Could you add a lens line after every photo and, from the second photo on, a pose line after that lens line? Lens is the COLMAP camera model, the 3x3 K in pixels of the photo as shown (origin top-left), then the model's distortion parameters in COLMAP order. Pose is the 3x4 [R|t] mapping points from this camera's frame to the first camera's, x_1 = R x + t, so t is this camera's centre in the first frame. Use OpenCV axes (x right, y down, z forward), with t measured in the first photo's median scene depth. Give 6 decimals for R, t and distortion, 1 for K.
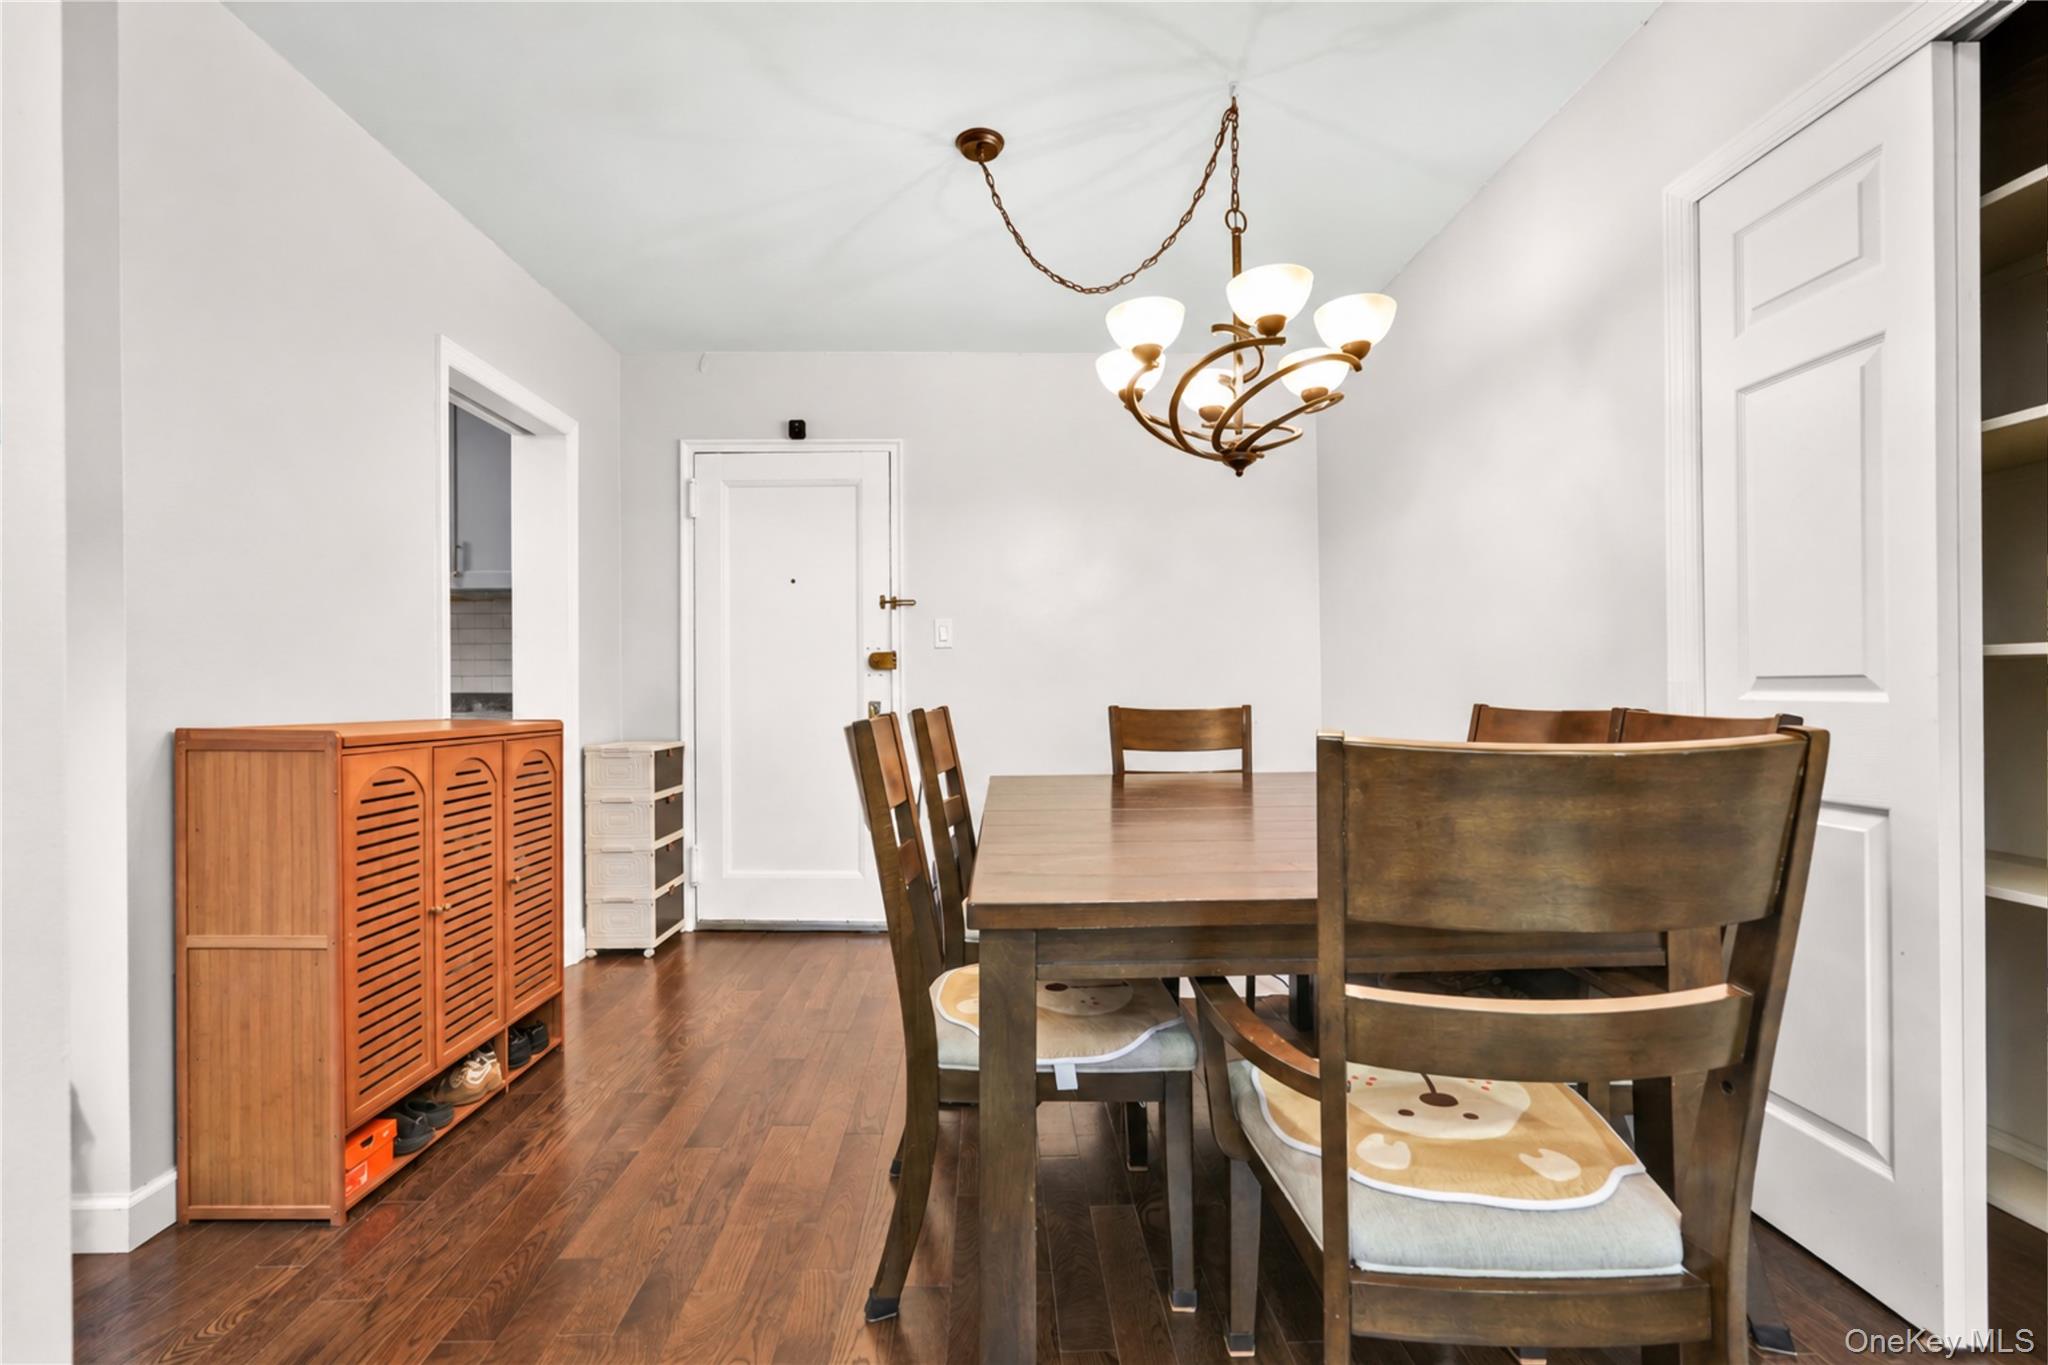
lens RADIAL K [[915.5, 0, 1029.3], [0, 915.5, 669.8], [0, 0, 1]] dist [0.000598, 0.012132]
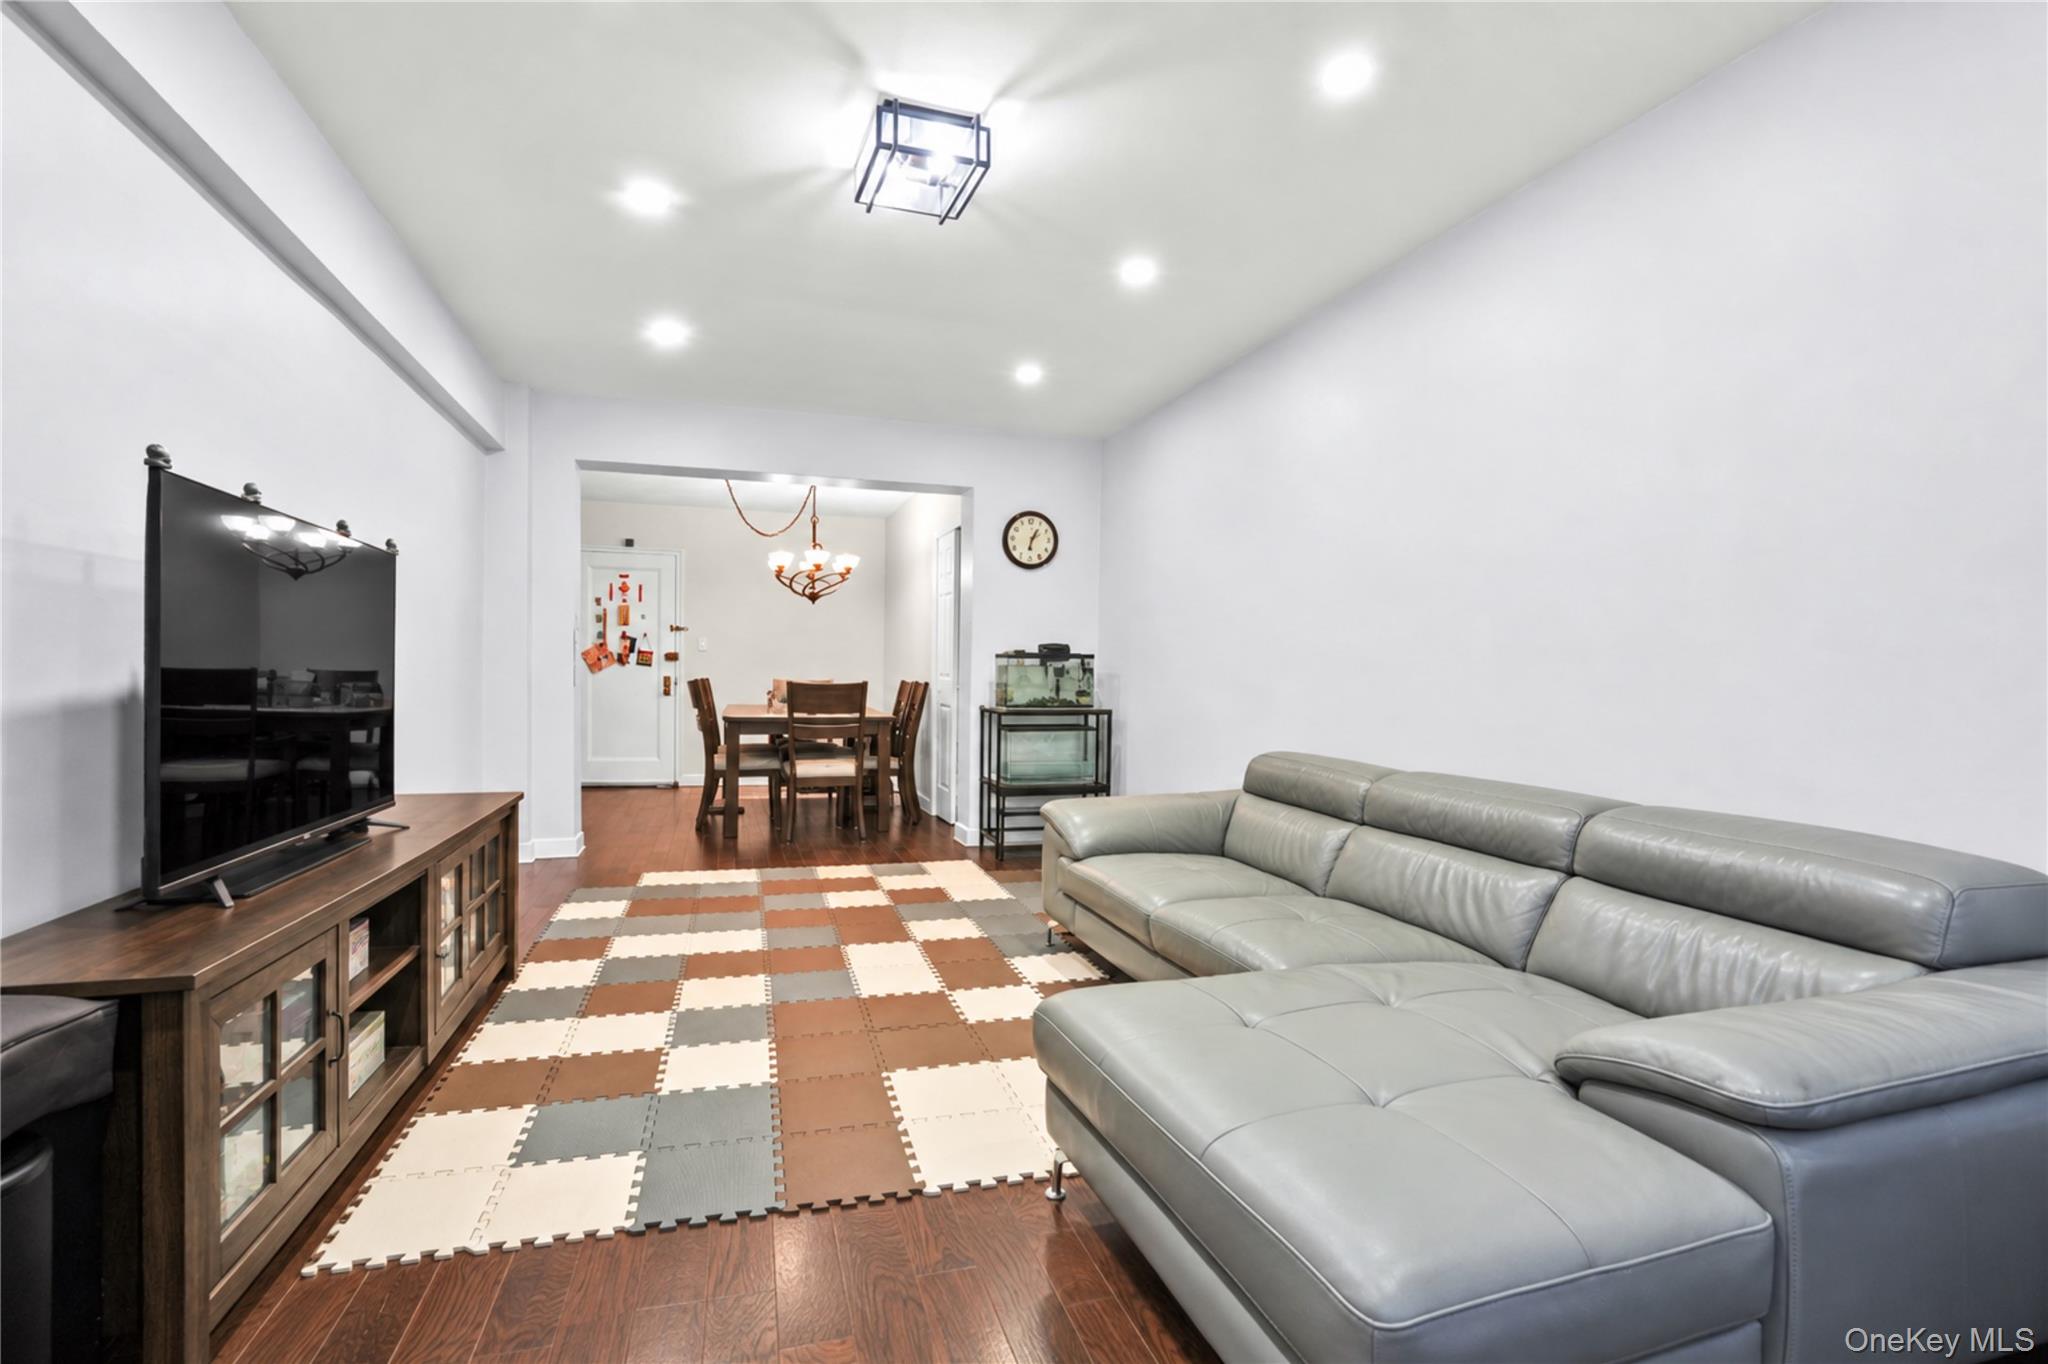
lens RADIAL K [[912.6, 0, 1027.0], [0, 912.6, 672.7], [0, 0, 1]] dist [0.002466, 0.000846]
pose [[0.960111, 0.017537, 0.279070, 0.060507], [-0.022766, 0.999621, 0.015504, -0.043011], [-0.278692, -0.021238, 0.960146, -2.072889]]
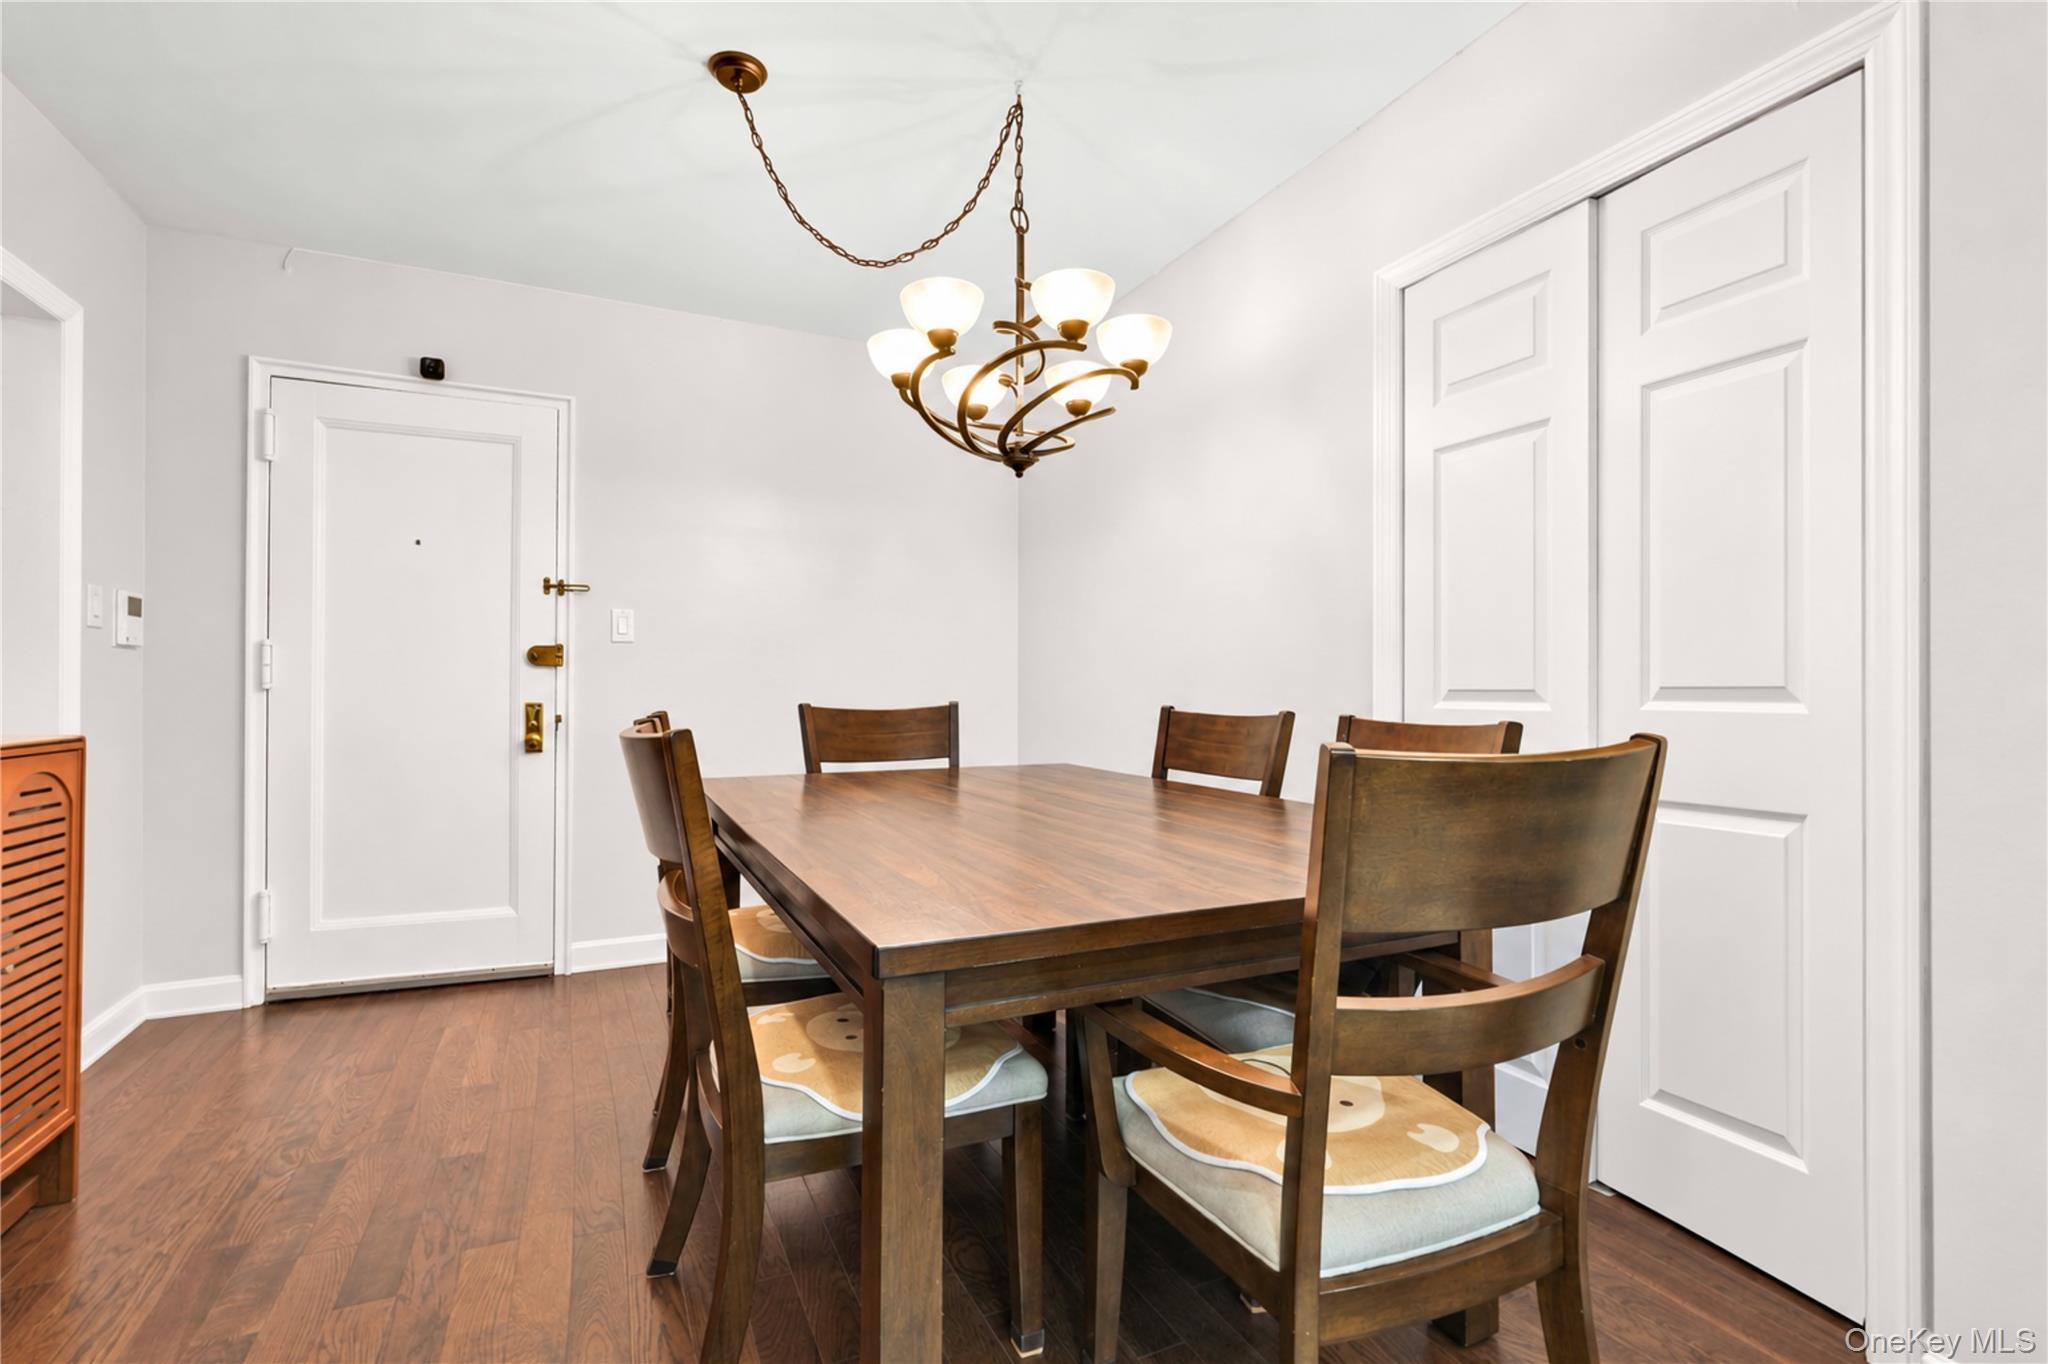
lens RADIAL K [[912.6, 0, 1027.0], [0, 912.6, 672.7], [0, 0, 1]] dist [0.002466, 0.000846]
pose [[0.919550, 0.020778, 0.392424, -0.142871], [-0.020254, 0.999780, -0.005476, 0.002557], [-0.392451, -0.002913, 0.919768, 0.092048]]
